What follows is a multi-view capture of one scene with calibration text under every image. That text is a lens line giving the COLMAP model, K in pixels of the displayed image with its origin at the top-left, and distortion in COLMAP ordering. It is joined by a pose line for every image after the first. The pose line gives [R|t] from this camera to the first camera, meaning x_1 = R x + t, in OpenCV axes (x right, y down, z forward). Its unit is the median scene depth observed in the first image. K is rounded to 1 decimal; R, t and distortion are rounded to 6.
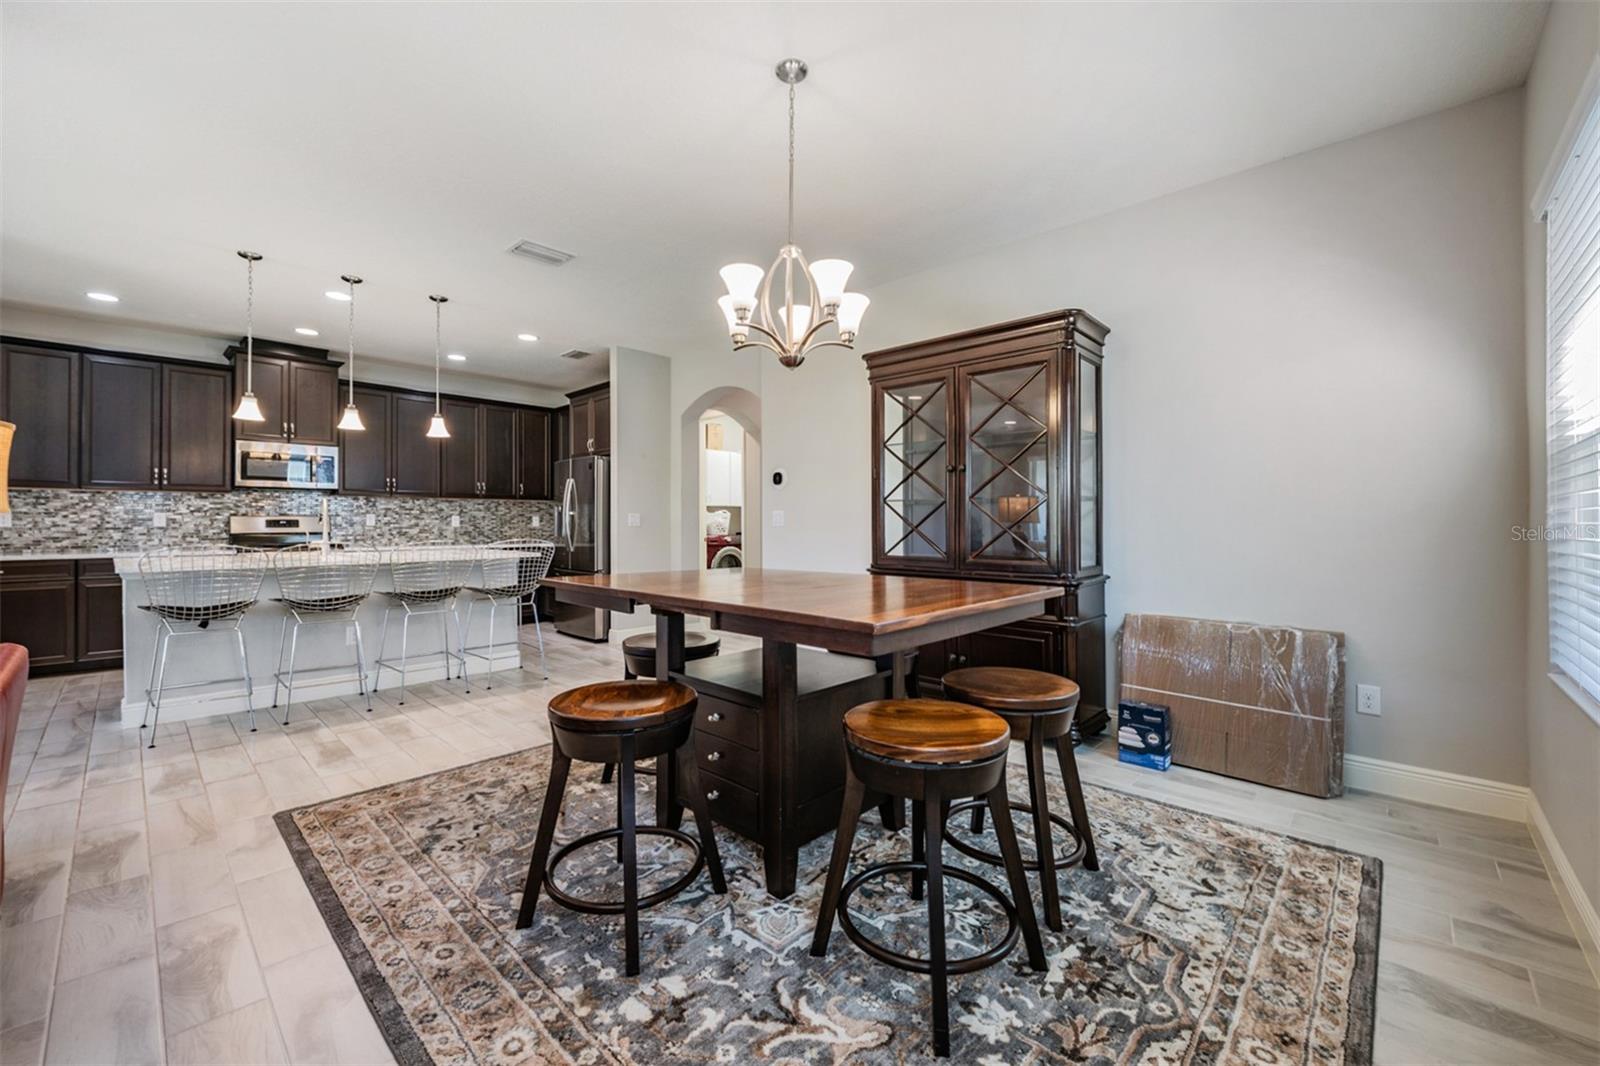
lens RADIAL K [[652.8, 0, 814.0], [0, 652.8, 520.6], [0, 0, 1]] dist [0.001132, -0.004747]
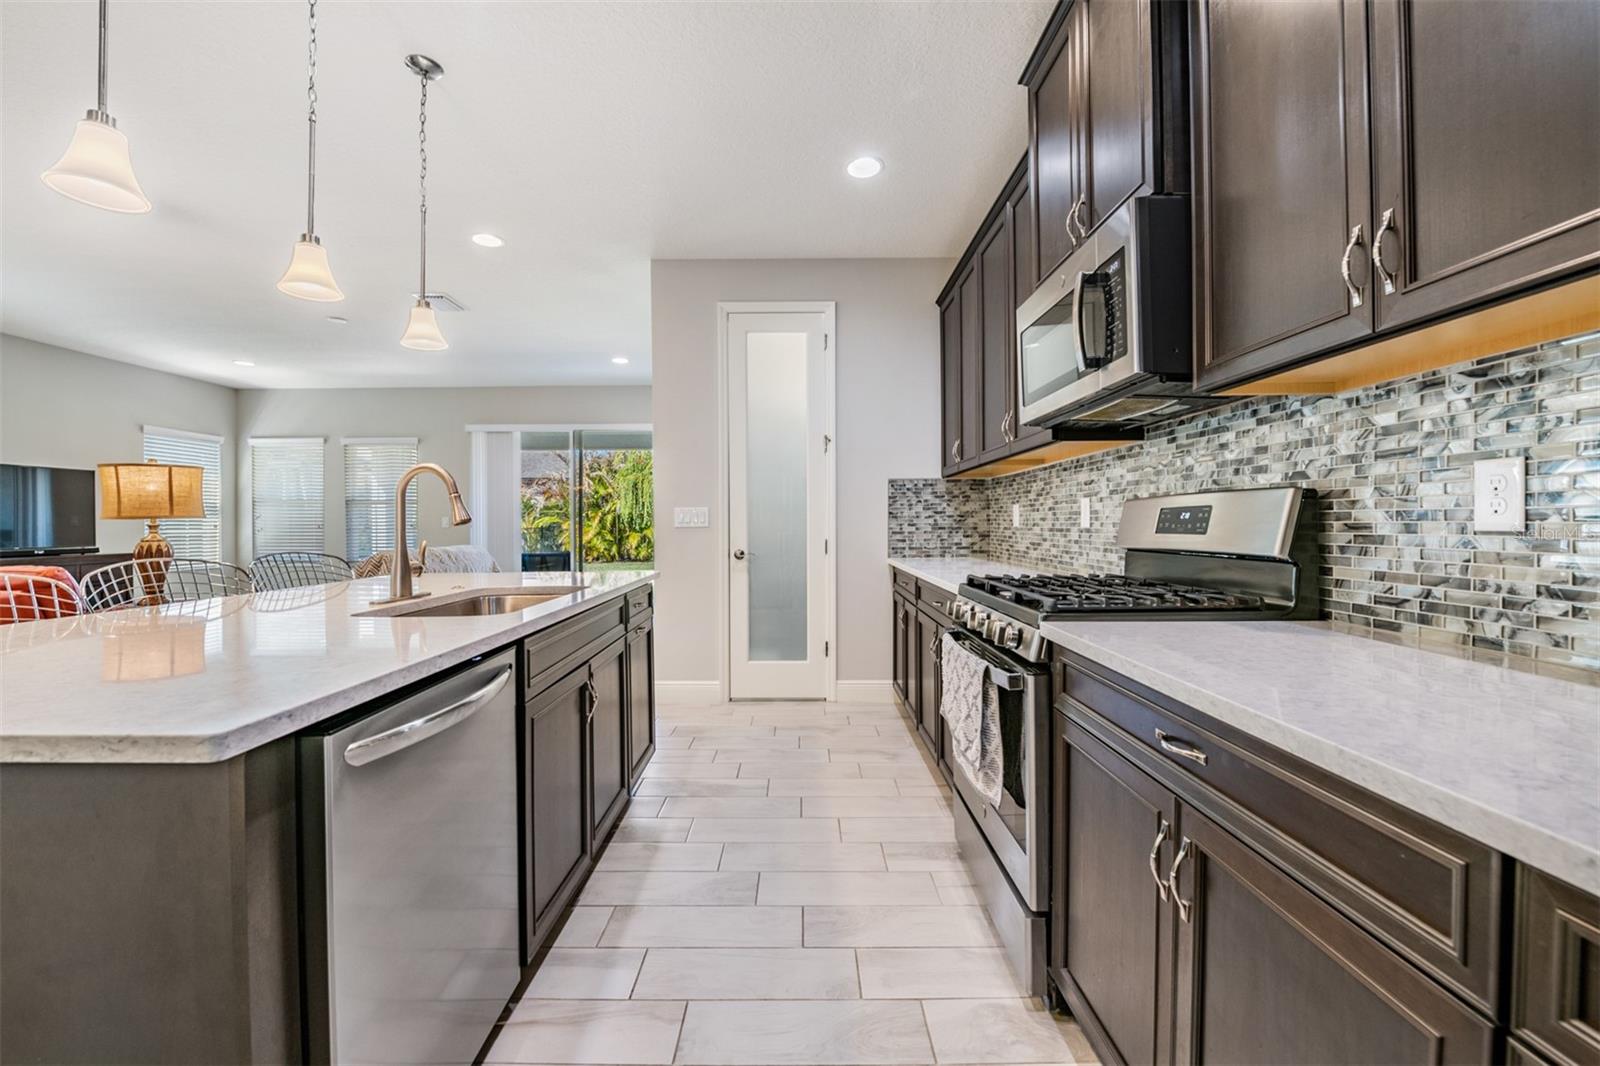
lens RADIAL K [[622.0, 0, 798.5], [0, 622.0, 528.7], [0, 0, 1]] dist [-0.019348, -0.000078]
pose [[-0.729889, 0.014282, -0.683417, -0.481869], [0.013742, 0.999886, 0.006219, 0.004219], [0.683428, -0.004852, -0.730002, 1.069450]]
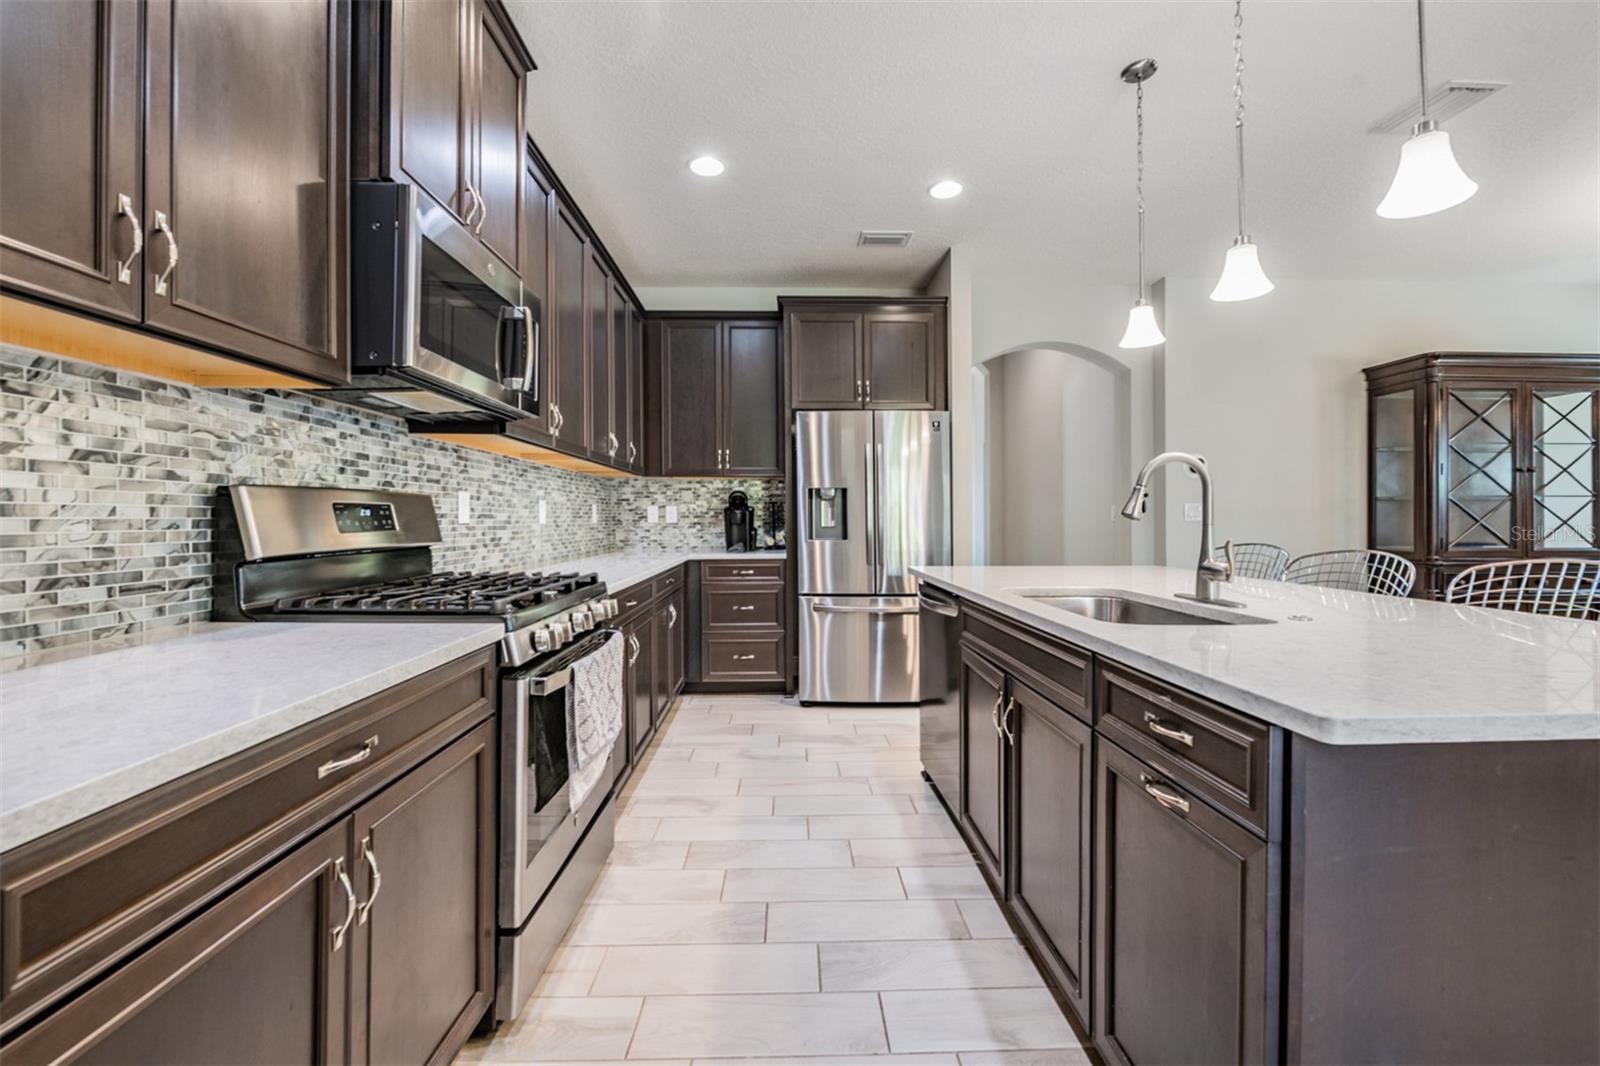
lens RADIAL K [[640.1, 0, 791.9], [0, 640.1, 515.6], [0, 0, 1]] dist [-0.001172, -0.006611]
pose [[0.719371, 0.006134, 0.694599, -0.861627], [-0.006667, 0.999976, -0.001926, 0.003076], [-0.694594, -0.003245, 0.719395, 0.654159]]
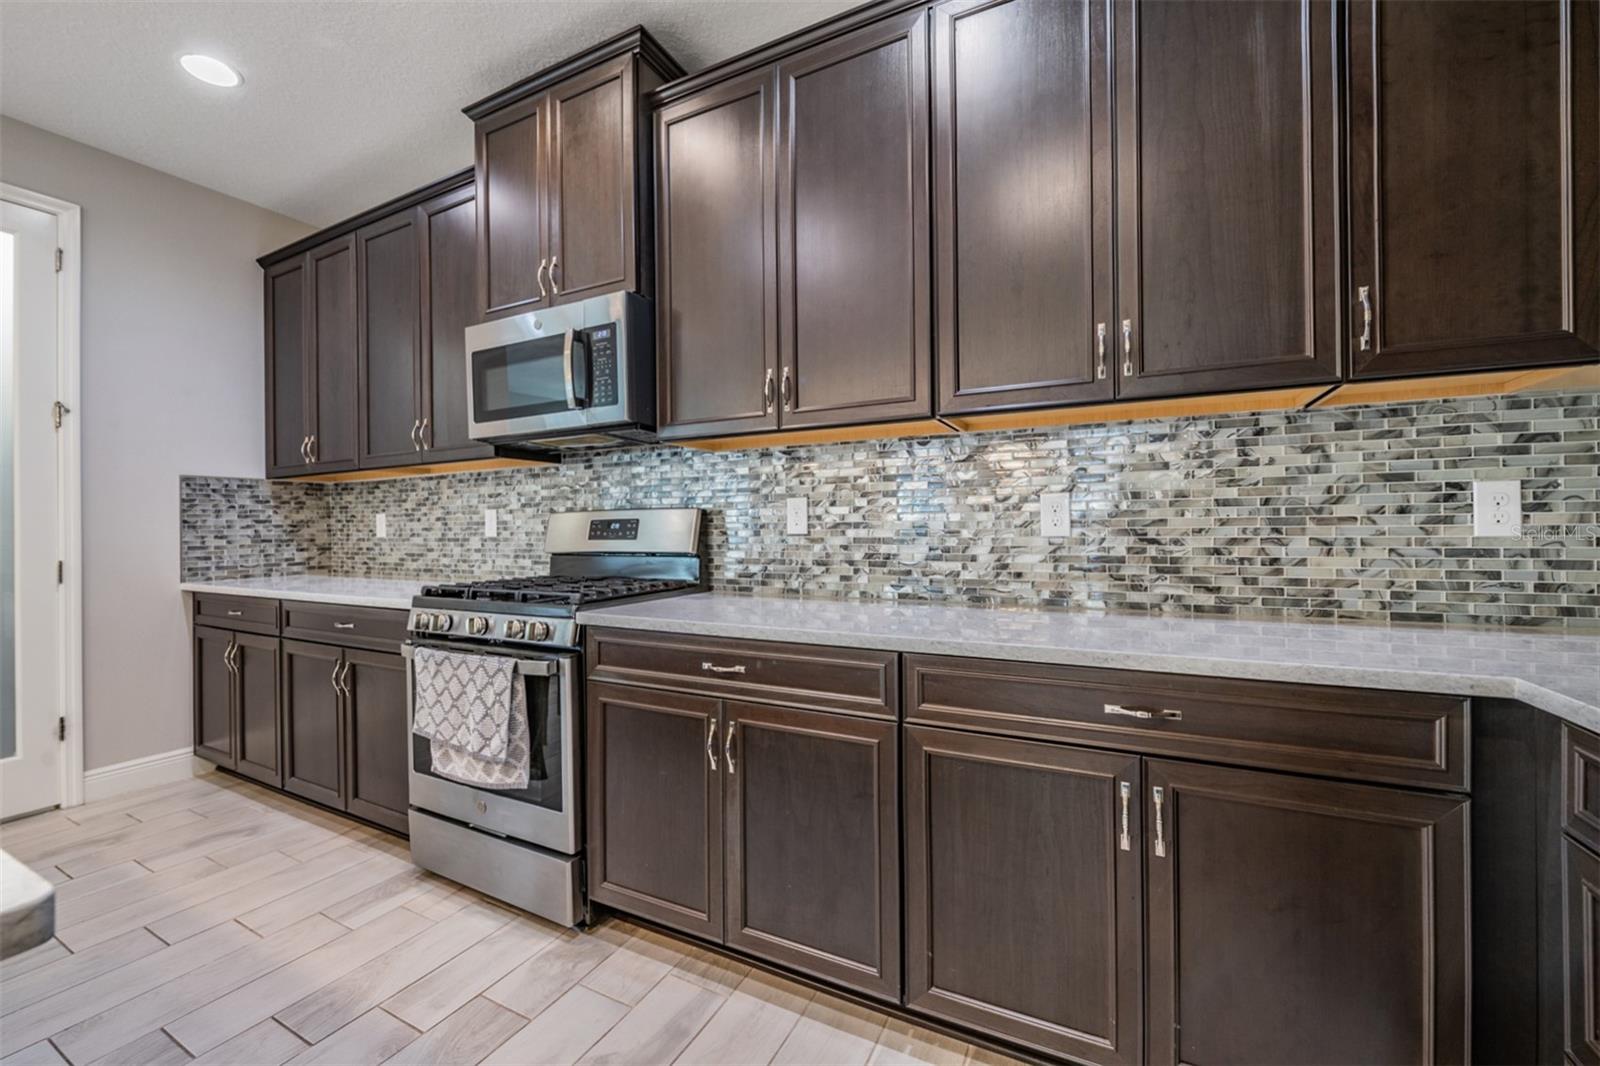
lens RADIAL K [[635.4, 0, 796.6], [0, 635.4, 532.9], [0, 0, 1]] dist [-0.015081, -0.000430]
pose [[0.278053, 0.007043, -0.960540, -0.403267], [0.015897, 0.999802, 0.011933, 0.003860], [0.960434, -0.018588, 0.277886, 0.983508]]
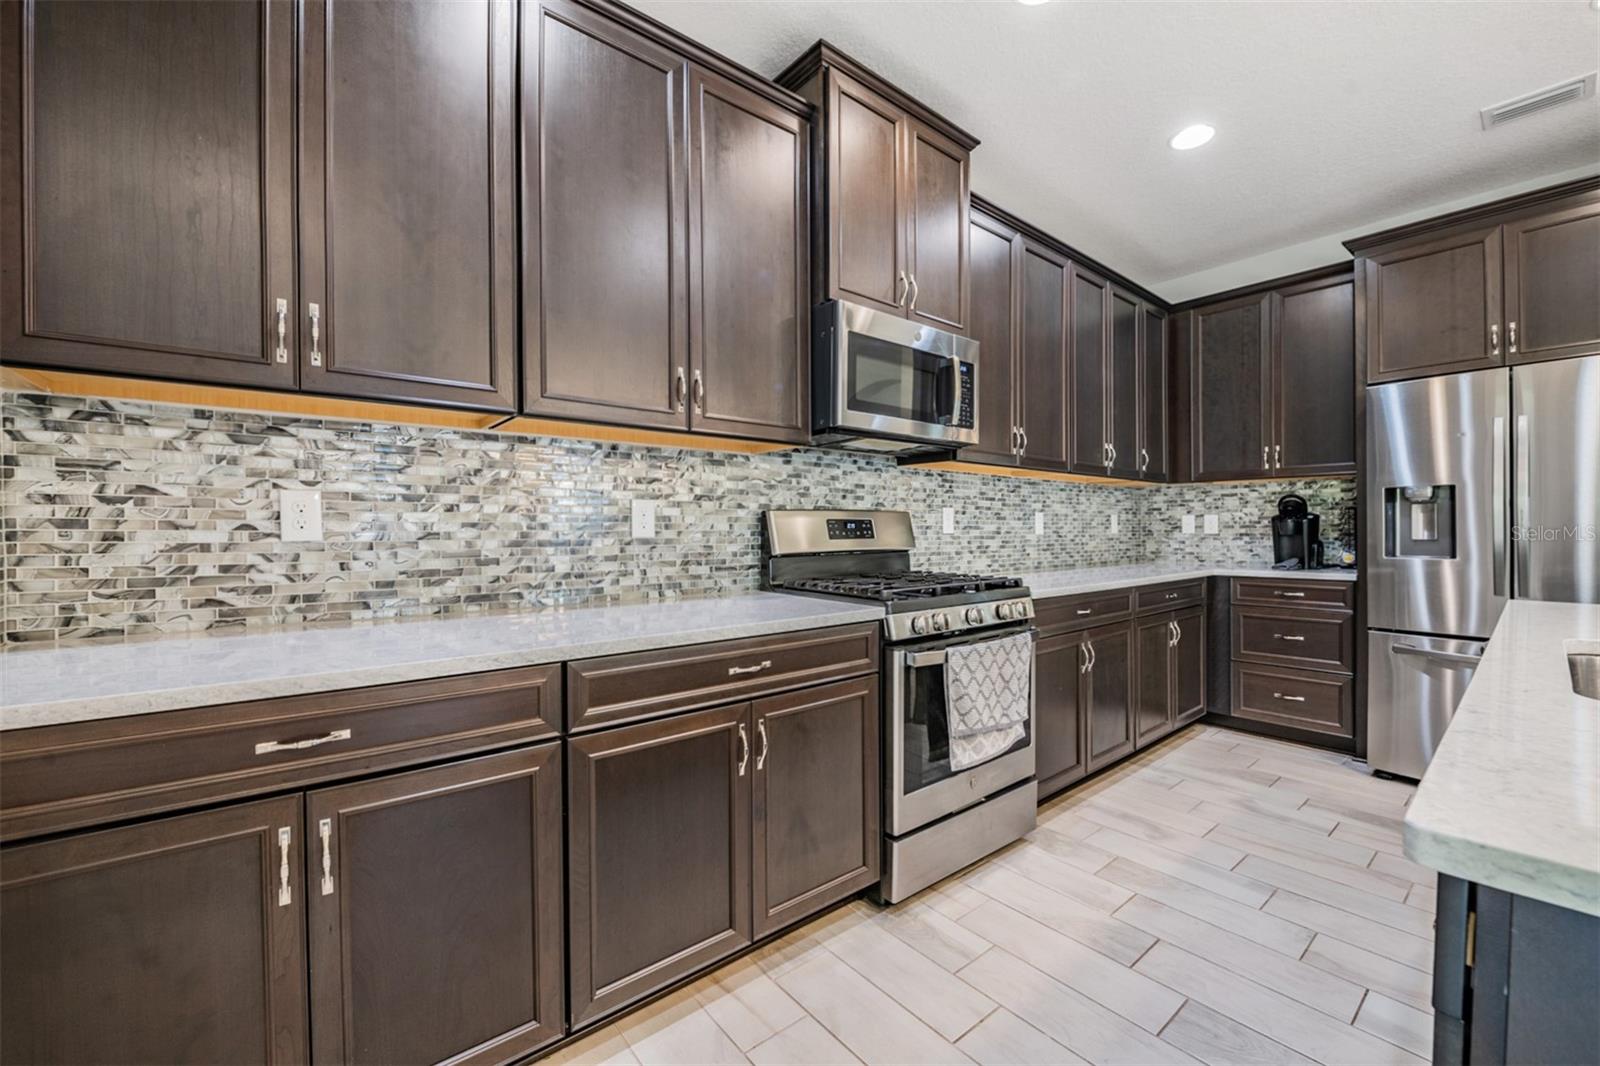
lens RADIAL K [[632.2, 0, 804.5], [0, 632.2, 534.4], [0, 0, 1]] dist [-0.011737, -0.000253]
pose [[0.991214, 0.000698, -0.132266, -0.778142], [0.001088, 0.999909, 0.013425, 0.002534], [0.132264, -0.013450, 0.991123, 0.585951]]
